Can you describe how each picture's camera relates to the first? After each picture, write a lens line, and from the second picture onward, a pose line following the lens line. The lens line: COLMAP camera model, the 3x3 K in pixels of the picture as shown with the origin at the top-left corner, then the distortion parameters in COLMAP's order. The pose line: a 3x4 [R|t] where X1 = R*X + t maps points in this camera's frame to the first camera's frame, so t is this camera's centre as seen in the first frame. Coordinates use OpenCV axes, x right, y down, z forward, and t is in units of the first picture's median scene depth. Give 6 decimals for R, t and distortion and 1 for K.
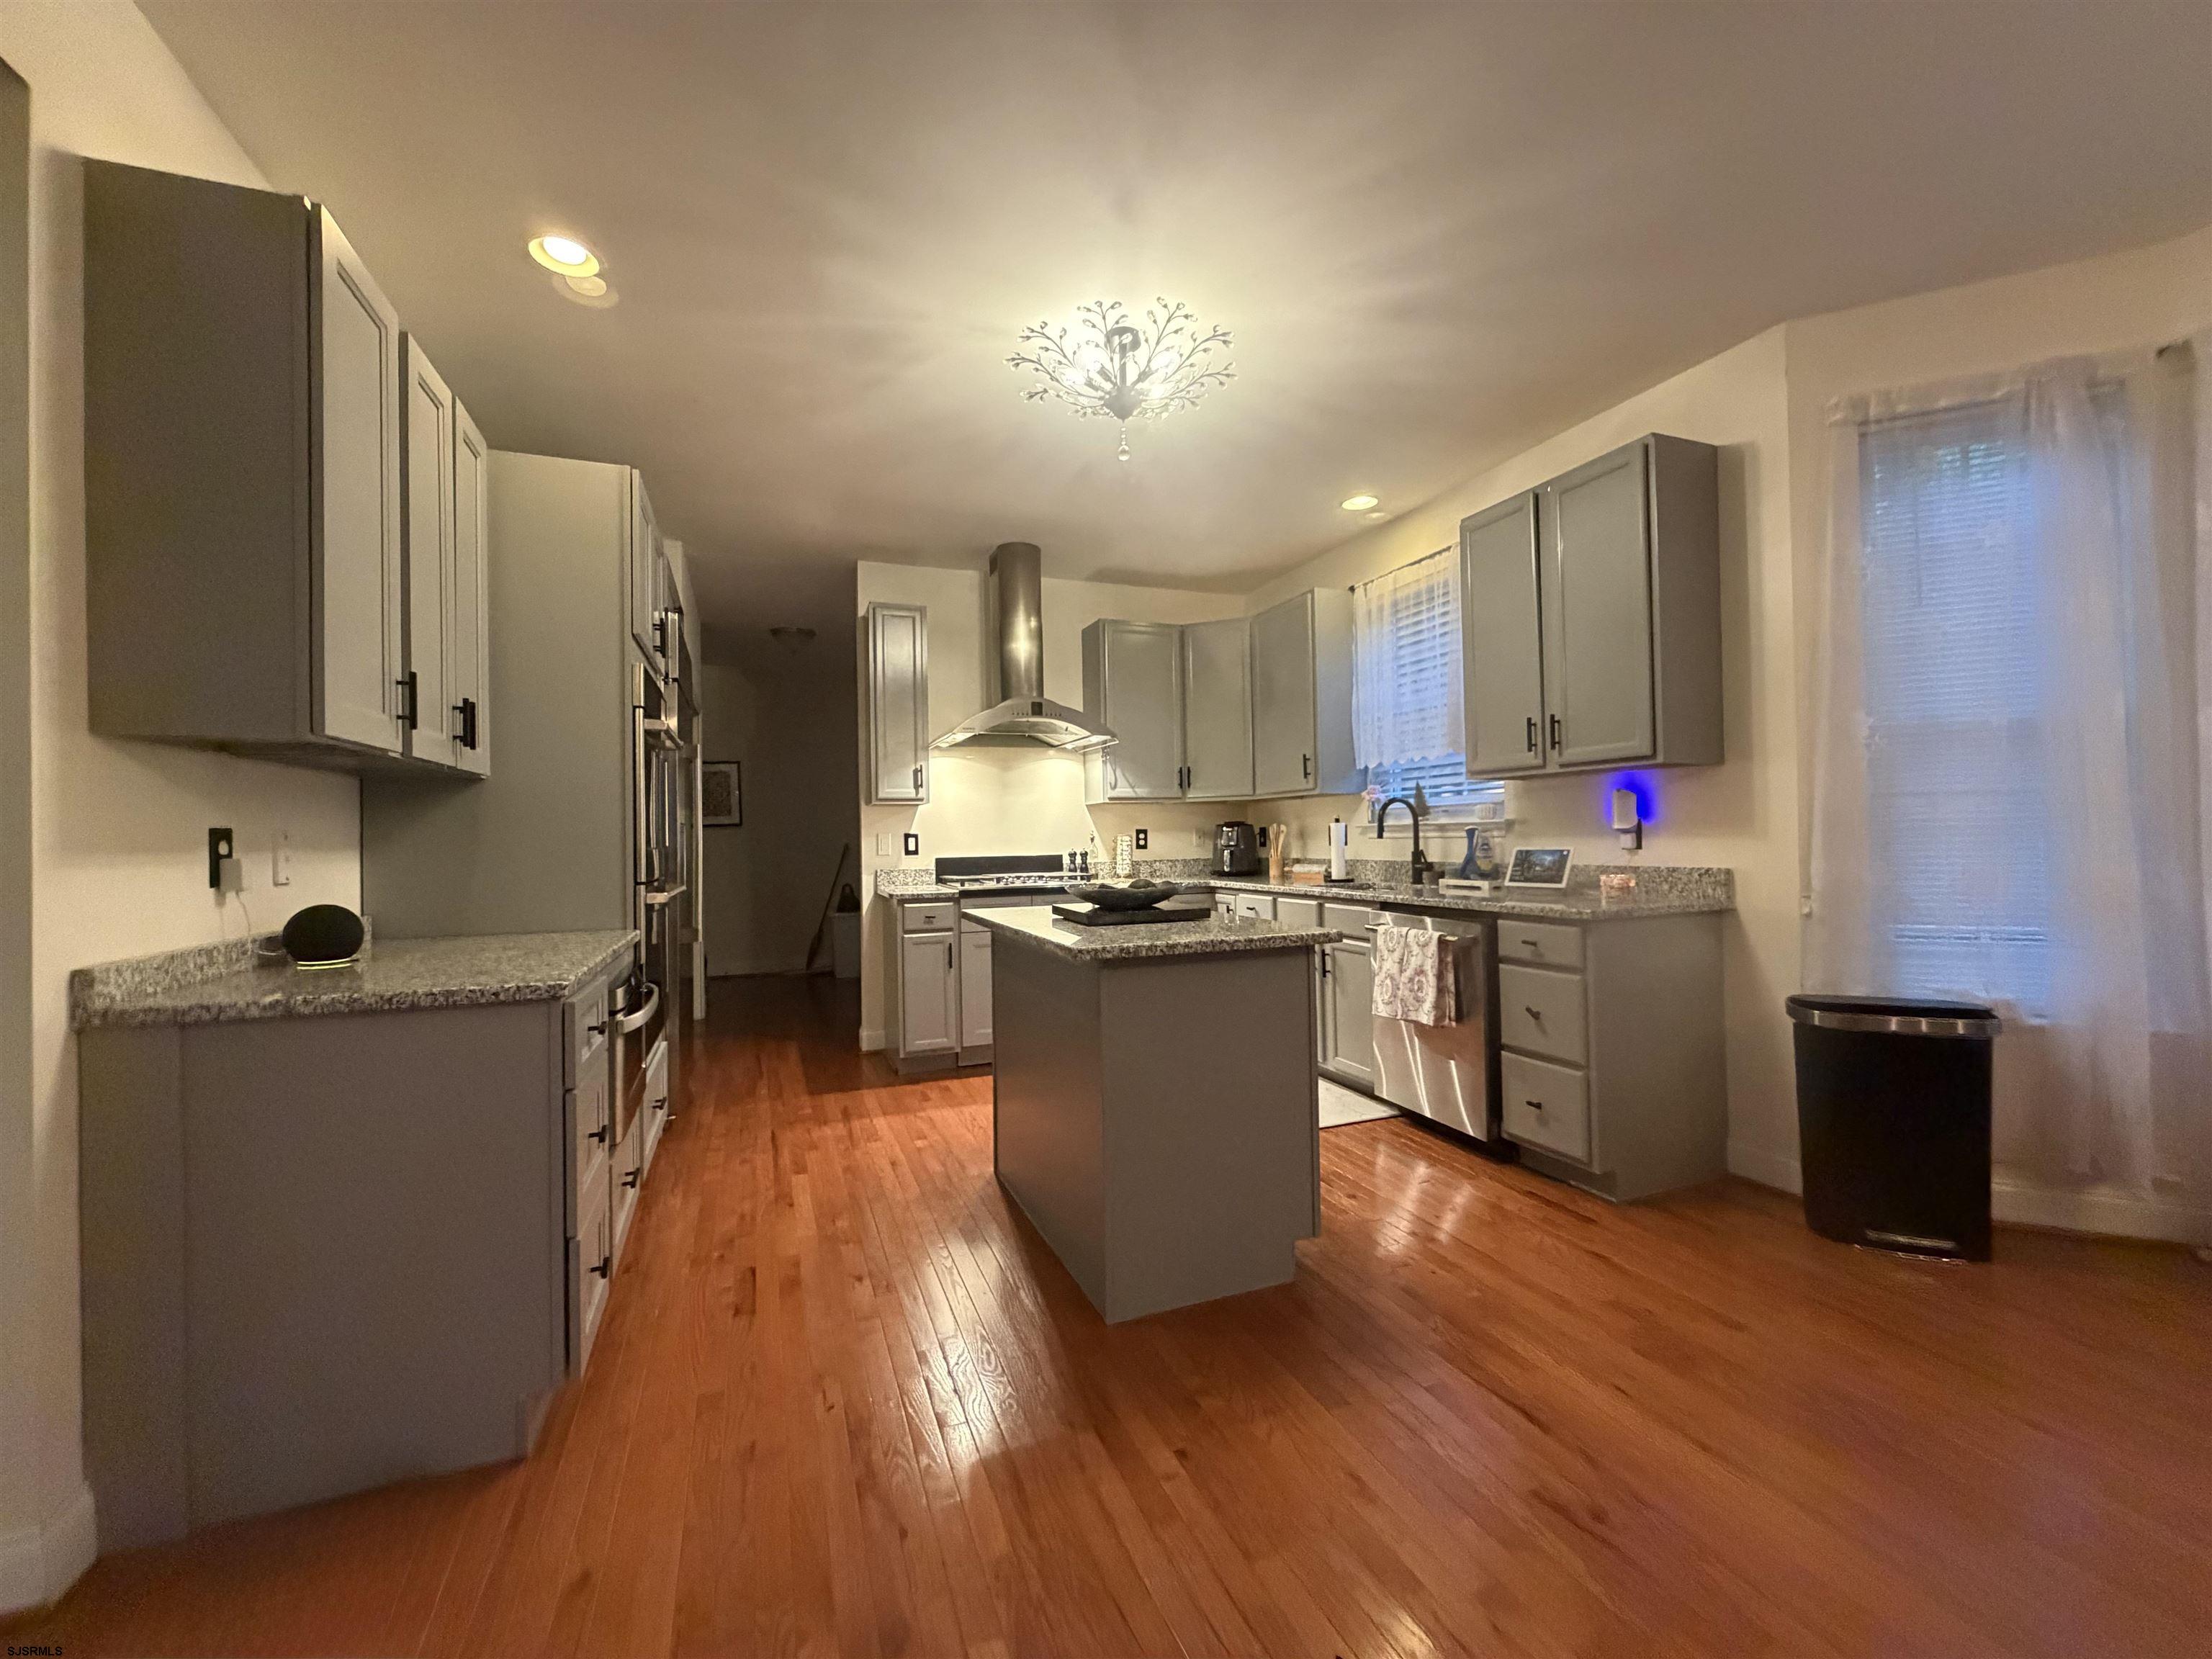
lens RADIAL K [[880.5, 0, 1100.7], [0, 880.5, 833.7], [0, 0, 1]] dist [-0.000152, -0.000192]
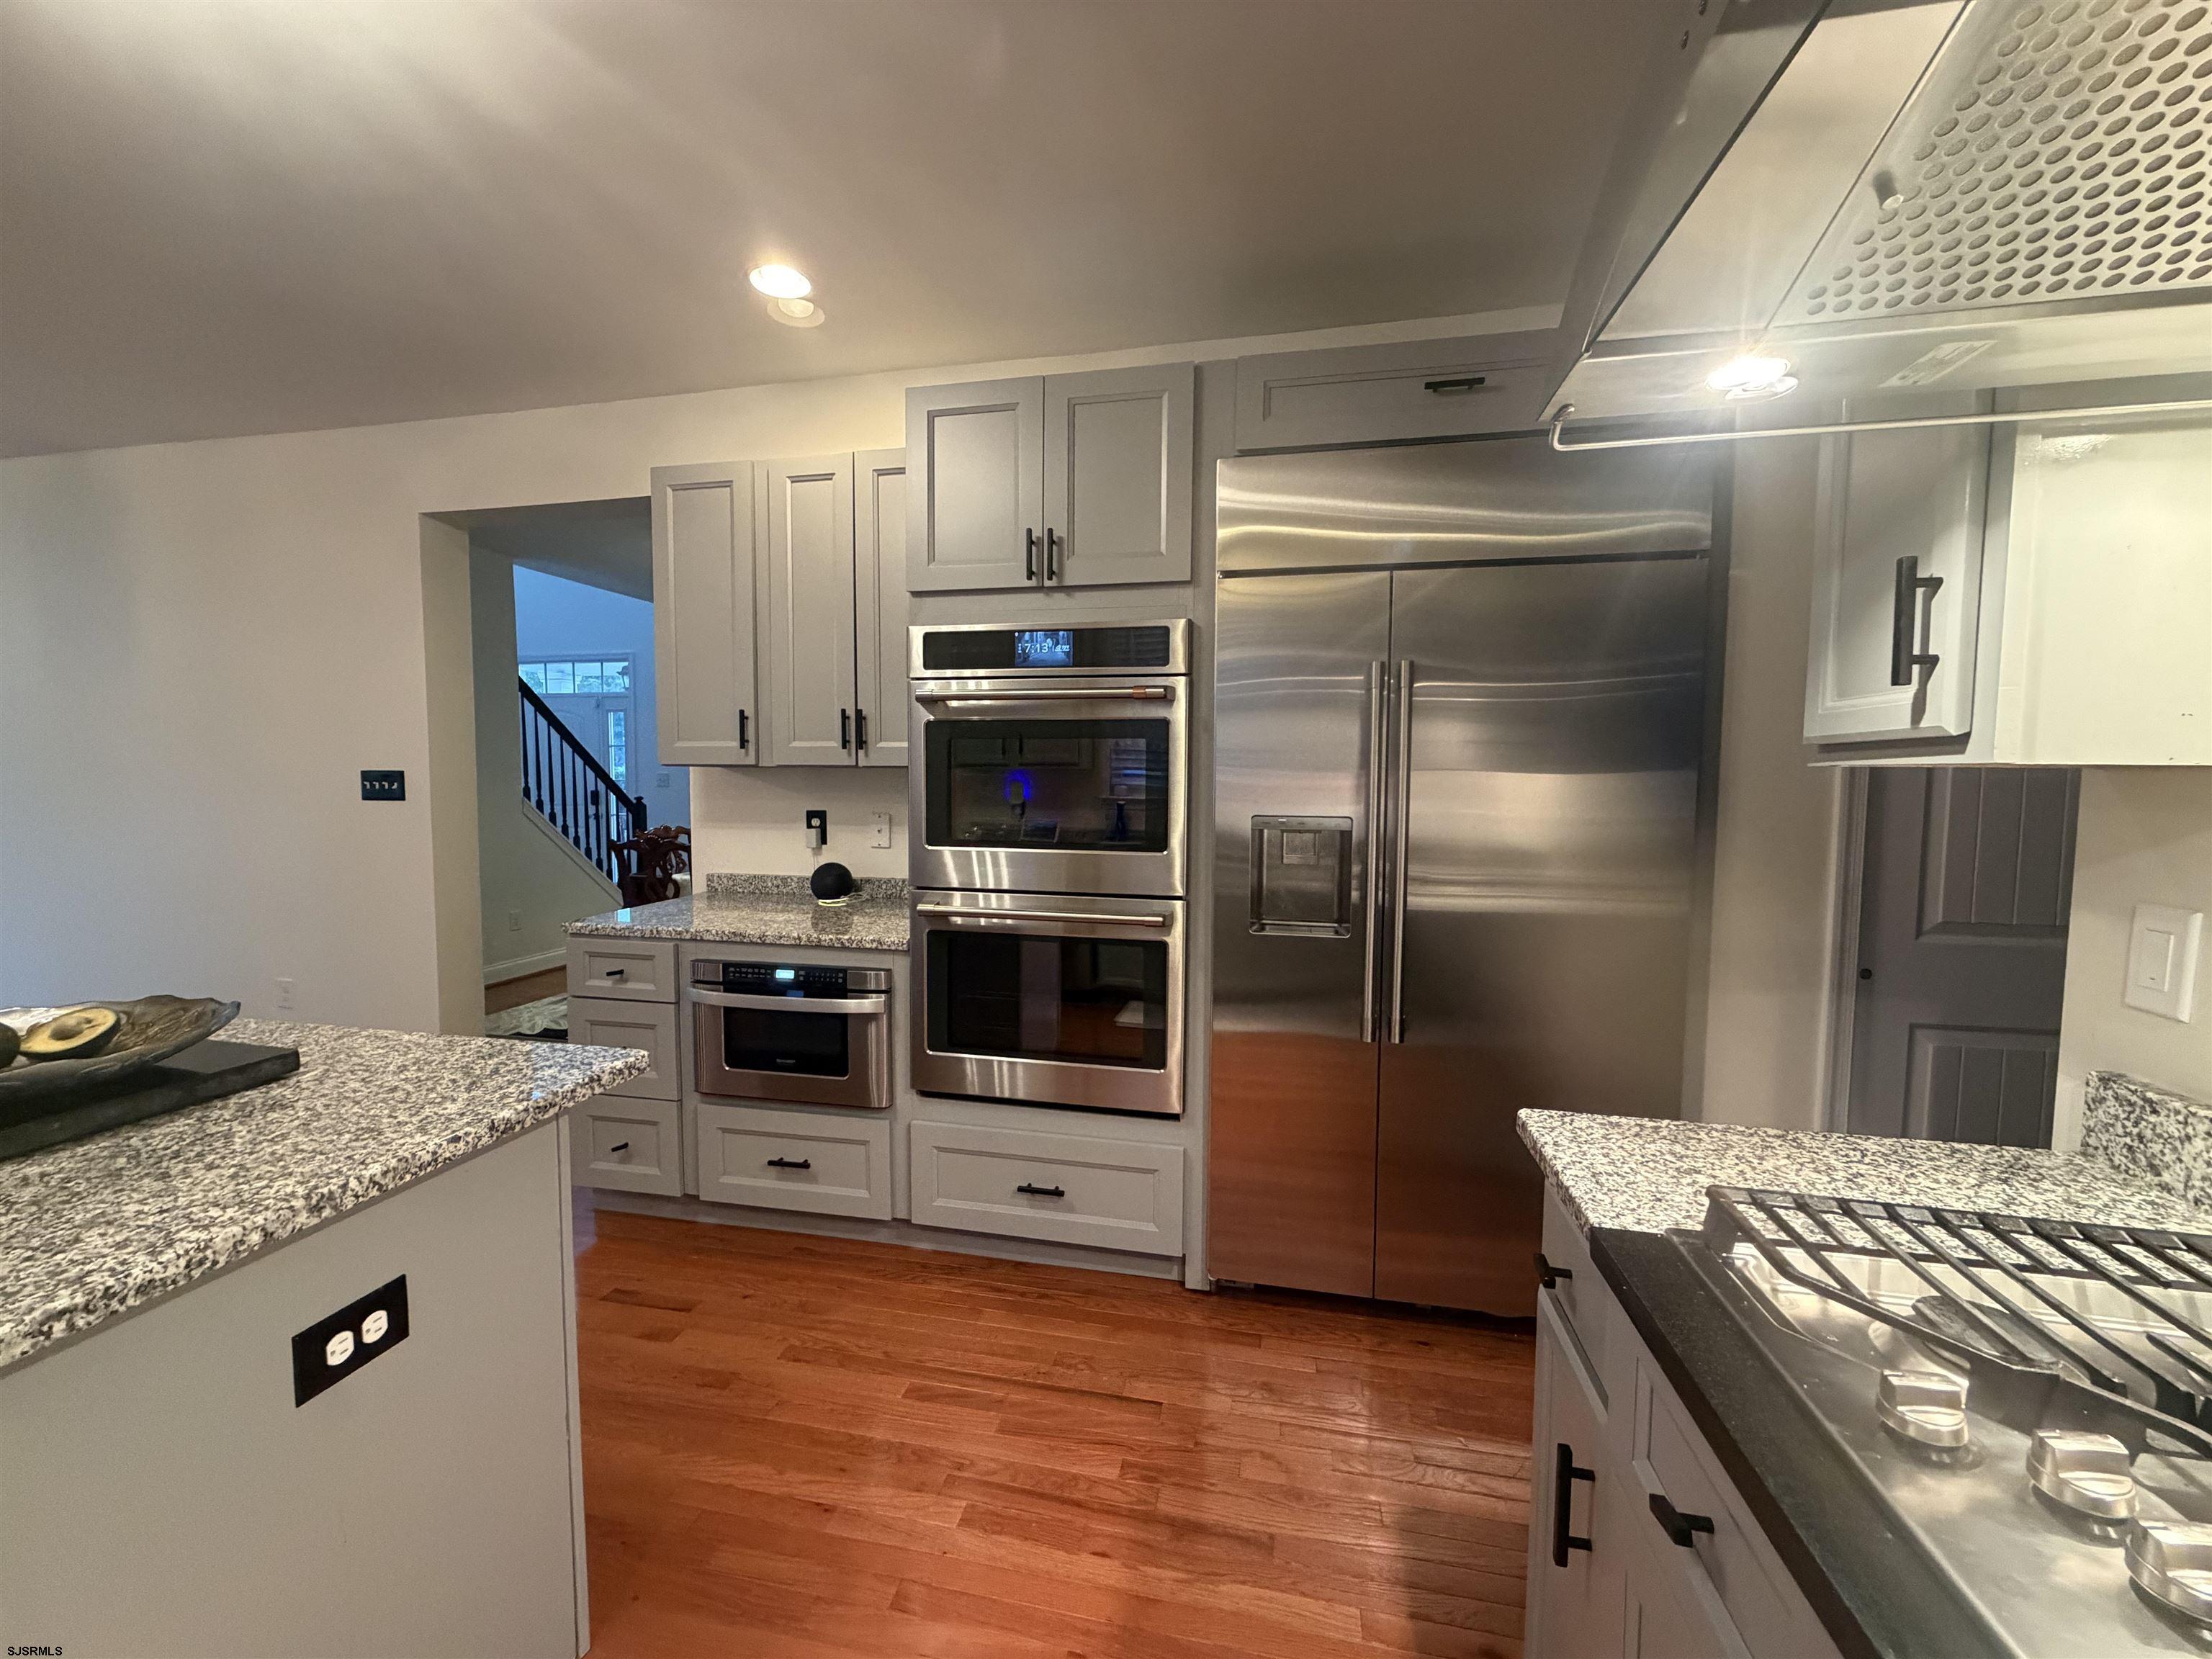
lens RADIAL K [[880.5, 0, 1101.7], [0, 880.5, 825.0], [0, 0, 1]] dist [-0.000152, -0.000192]
pose [[-0.550754, 0.061274, -0.832415, 0.050306], [0.009499, 0.997697, 0.067156, -0.034340], [0.834613, 0.029080, -0.550068, 0.933140]]
